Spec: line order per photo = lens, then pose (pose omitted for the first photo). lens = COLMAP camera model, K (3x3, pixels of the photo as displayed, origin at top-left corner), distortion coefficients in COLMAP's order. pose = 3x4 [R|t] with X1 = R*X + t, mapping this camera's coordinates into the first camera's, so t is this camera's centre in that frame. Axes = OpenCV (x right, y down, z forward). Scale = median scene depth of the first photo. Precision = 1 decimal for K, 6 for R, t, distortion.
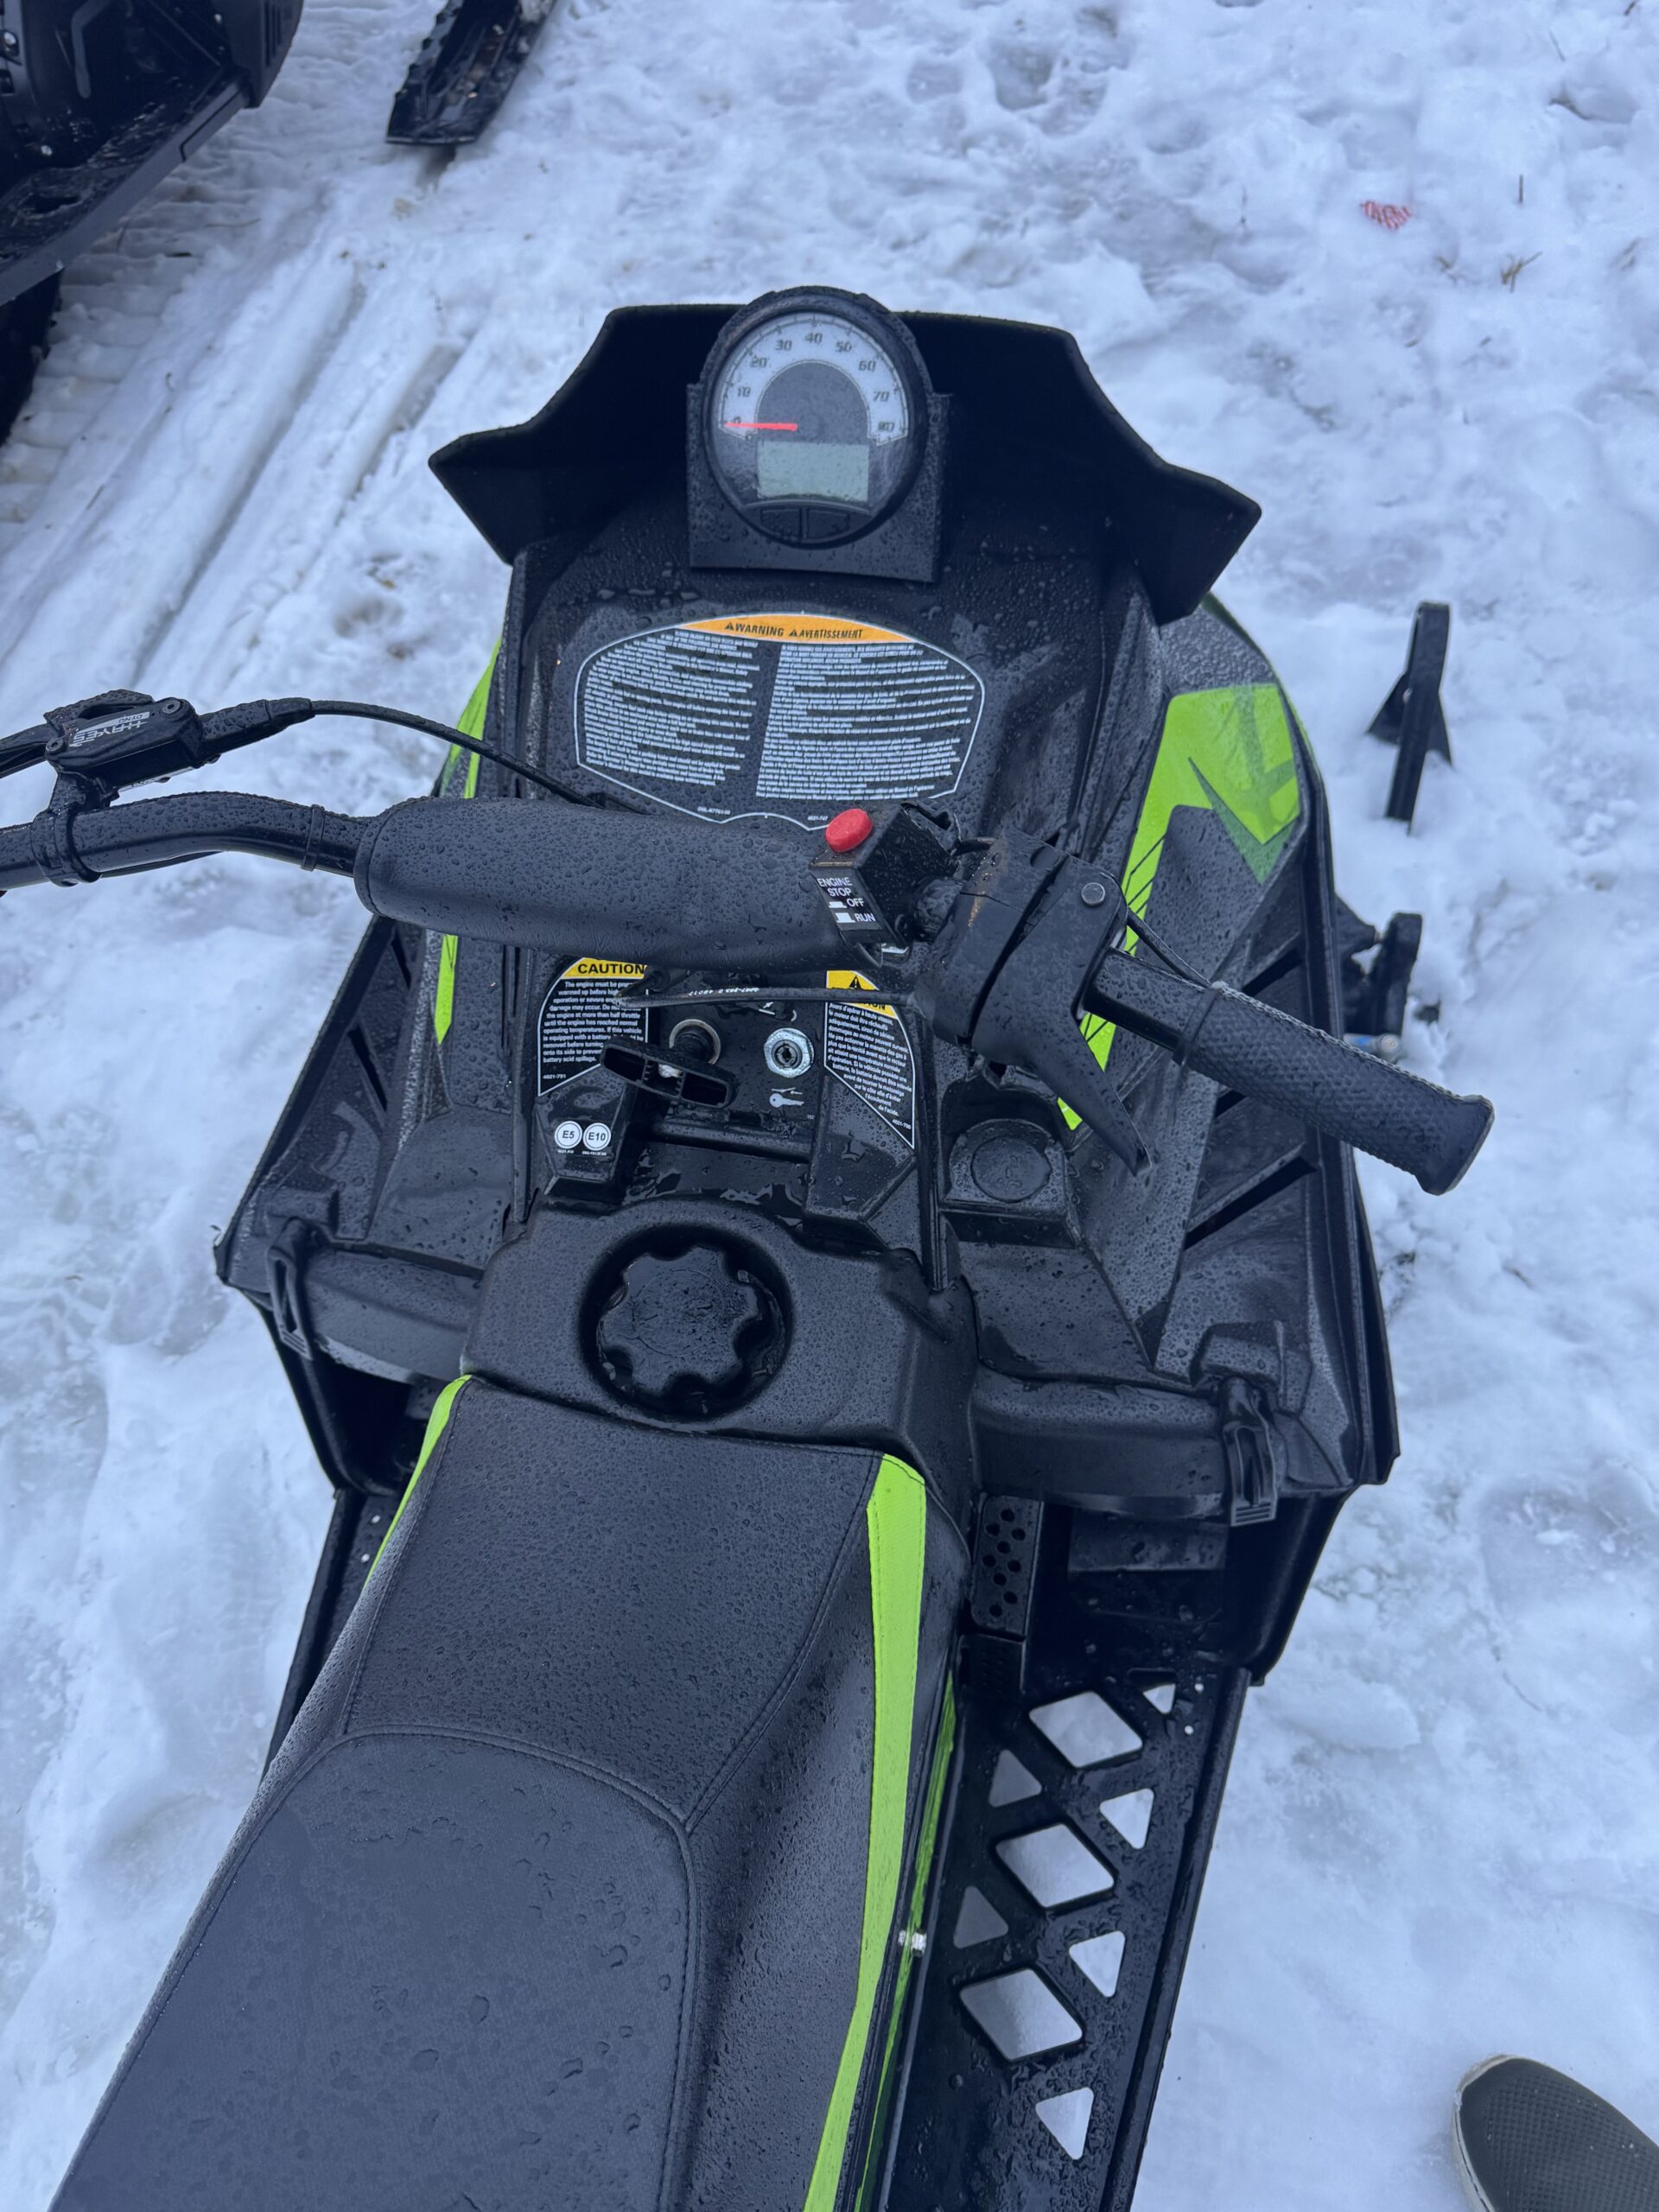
lens RADIAL K [[1606.1, 0, 825.6], [0, 1606.1, 1088.7], [0, 0, 1]] dist [0.028552, -0.047172]
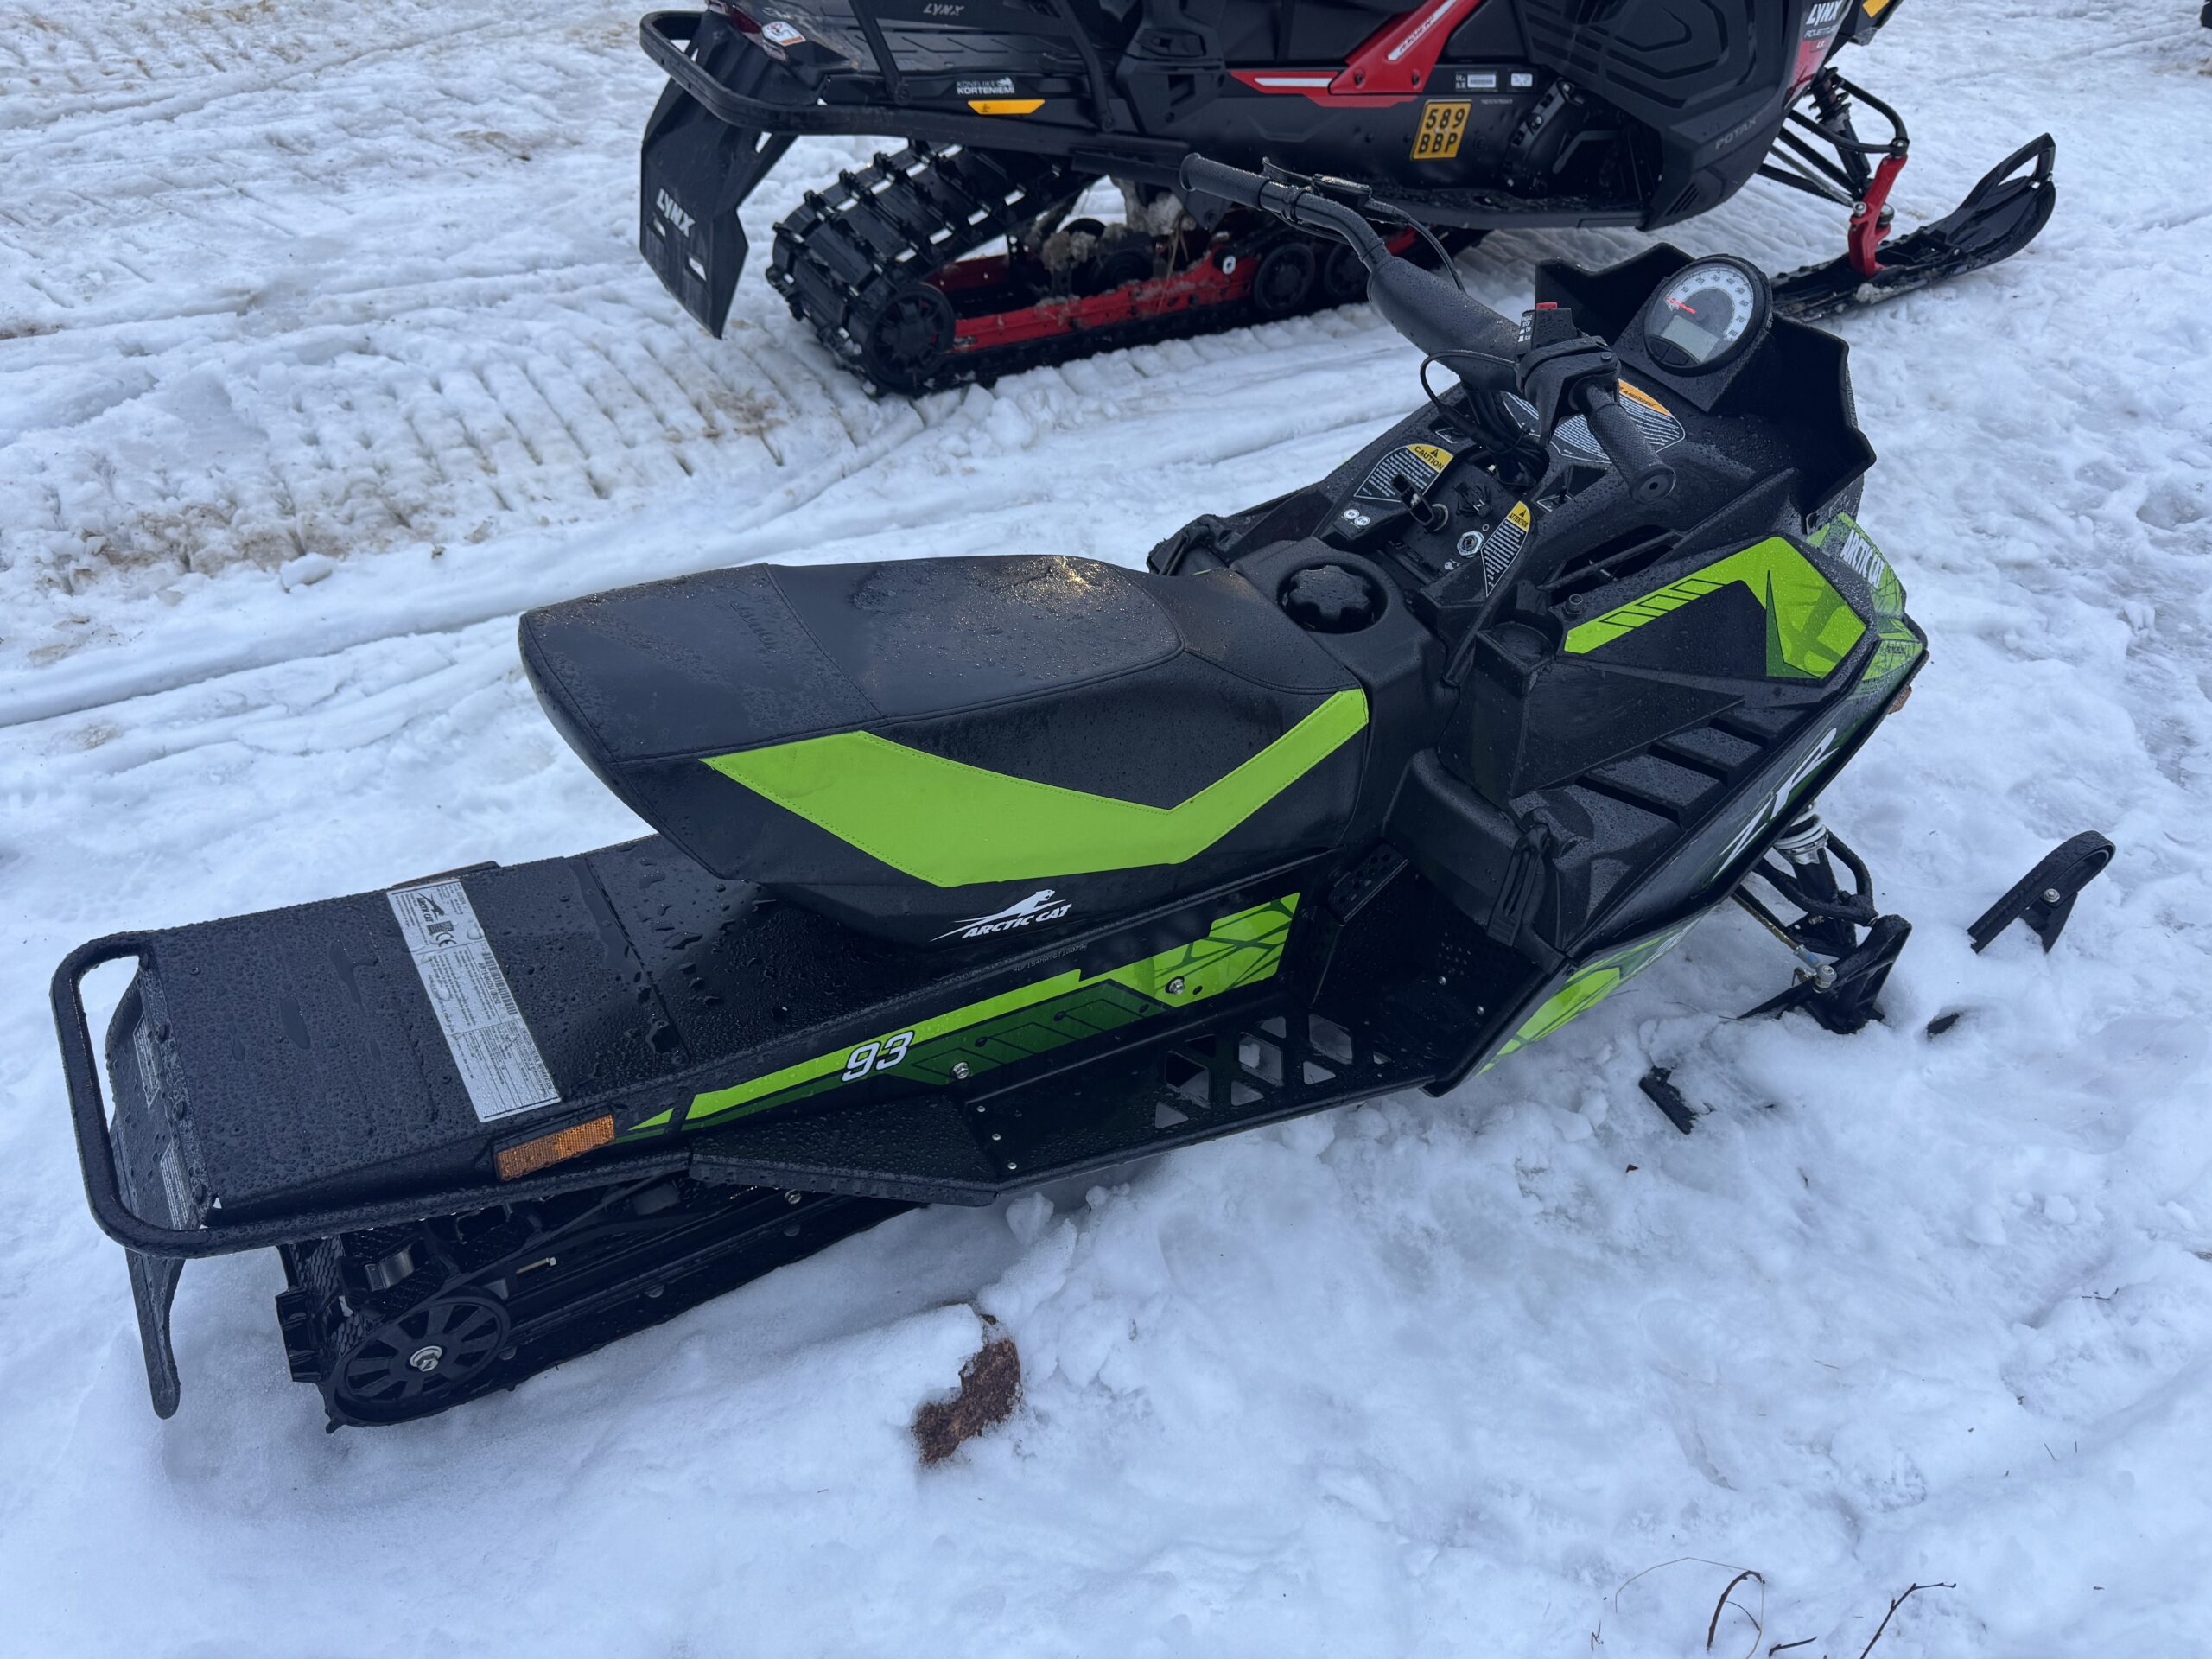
lens RADIAL K [[1606.1, 0, 1086.6], [0, 1606.1, 818.6], [0, 0, 1]] dist [0.028552, -0.047172]
pose [[0.673185, 0.603127, -0.427855, 0.331765], [-0.697067, 0.710694, -0.094931, 0.342651], [0.246819, 0.362150, 0.898848, -0.335516]]
